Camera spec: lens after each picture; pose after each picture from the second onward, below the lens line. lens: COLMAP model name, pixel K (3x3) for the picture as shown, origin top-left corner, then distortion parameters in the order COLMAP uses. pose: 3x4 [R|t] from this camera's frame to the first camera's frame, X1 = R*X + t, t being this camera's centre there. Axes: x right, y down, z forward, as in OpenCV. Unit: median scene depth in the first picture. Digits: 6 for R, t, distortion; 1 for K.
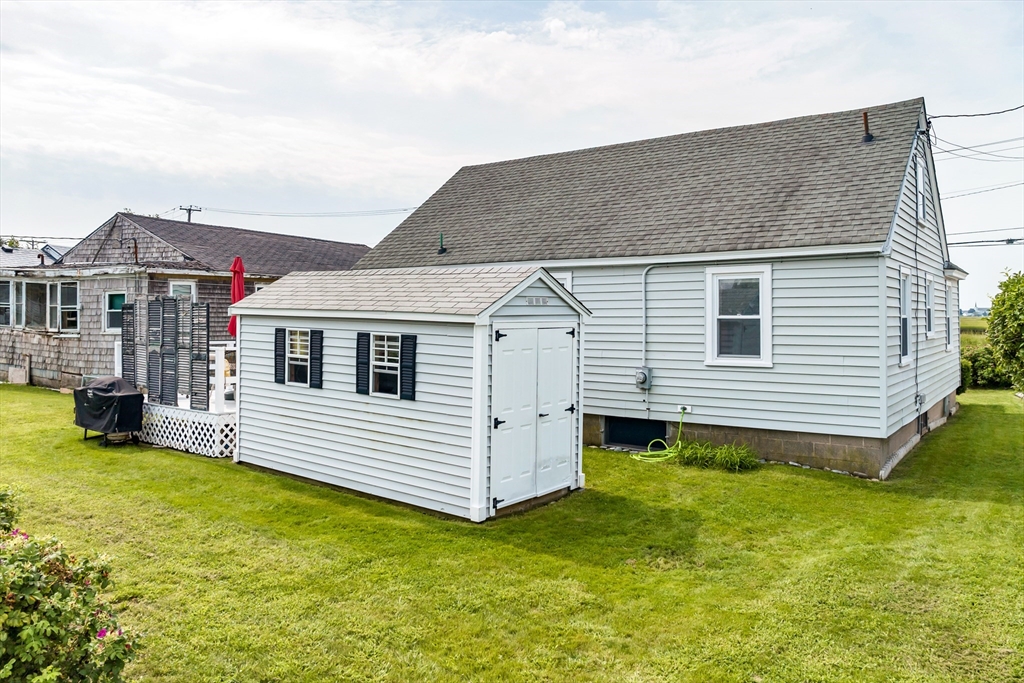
lens RADIAL K [[743.3, 0, 513.3], [0, 743.3, 306.8], [0, 0, 1]] dist [-0.032381, -0.003055]
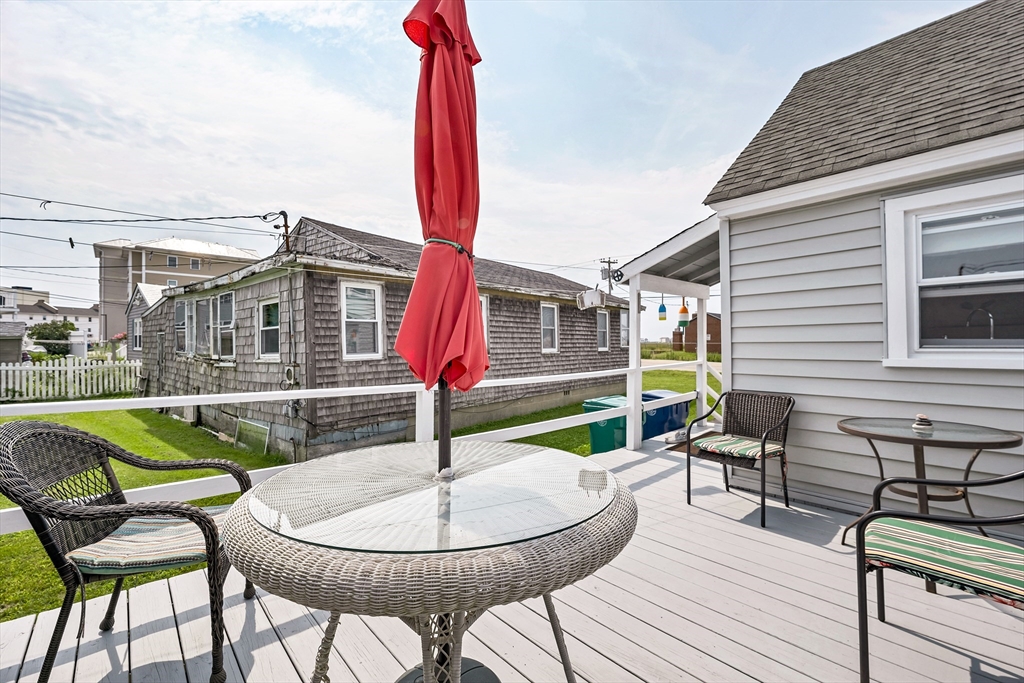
lens RADIAL K [[431.0, 0, 512.0], [0, 431.0, 341.5], [0, 0, 1]] dist [0.008591, -0.000004]
pose [[0.982498, -0.013803, -0.185759, -0.390083], [0.013859, 0.999903, -0.000999, 0.034194], [0.185754, -0.001592, 0.982595, 1.036115]]
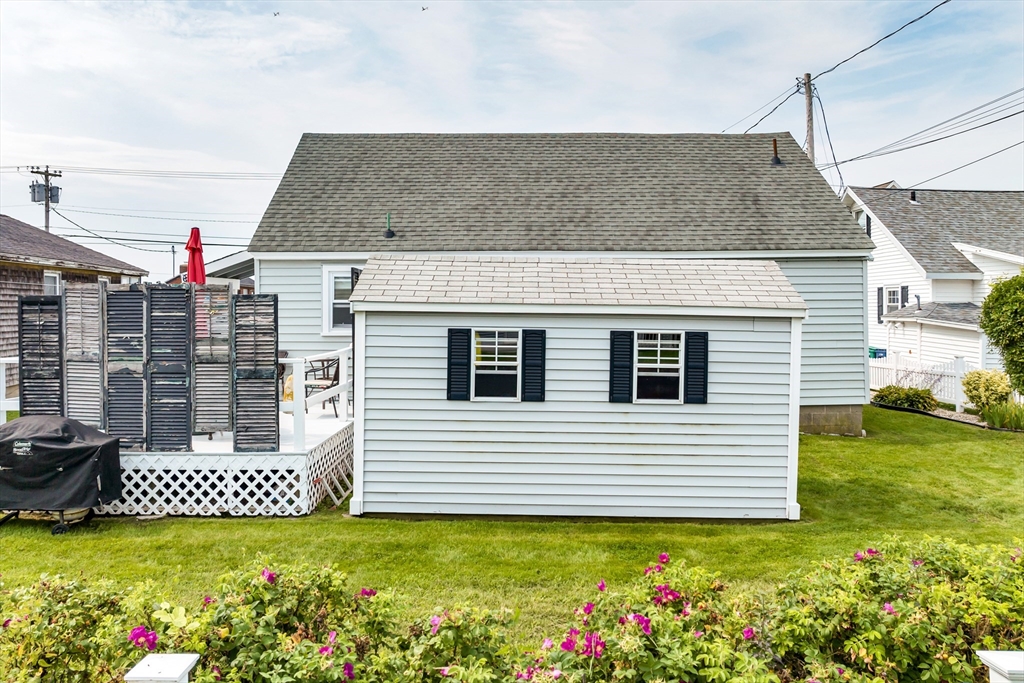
lens RADIAL K [[743.3, 0, 513.3], [0, 743.3, 306.8], [0, 0, 1]] dist [-0.032381, -0.003055]
pose [[0.796278, -0.006383, 0.604897, -0.645526], [-0.000221, 0.999941, 0.010843, -0.001649], [-0.604931, -0.008768, 0.796230, 0.311140]]
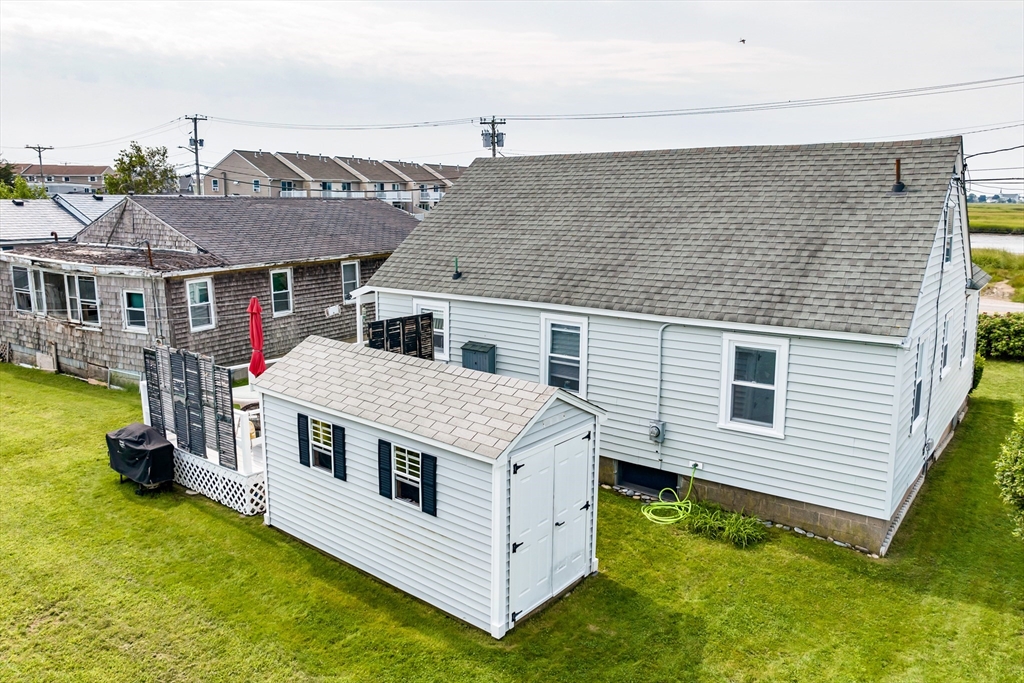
lens RADIAL K [[742.7, 0, 513.1], [0, 742.7, 327.4], [0, 0, 1]] dist [-0.033296, -0.003111]
pose [[0.999822, -0.001626, -0.018798, -0.003393], [0.004939, 0.984098, 0.177558, -0.236822], [0.018211, -0.177619, 0.983931, 0.017511]]
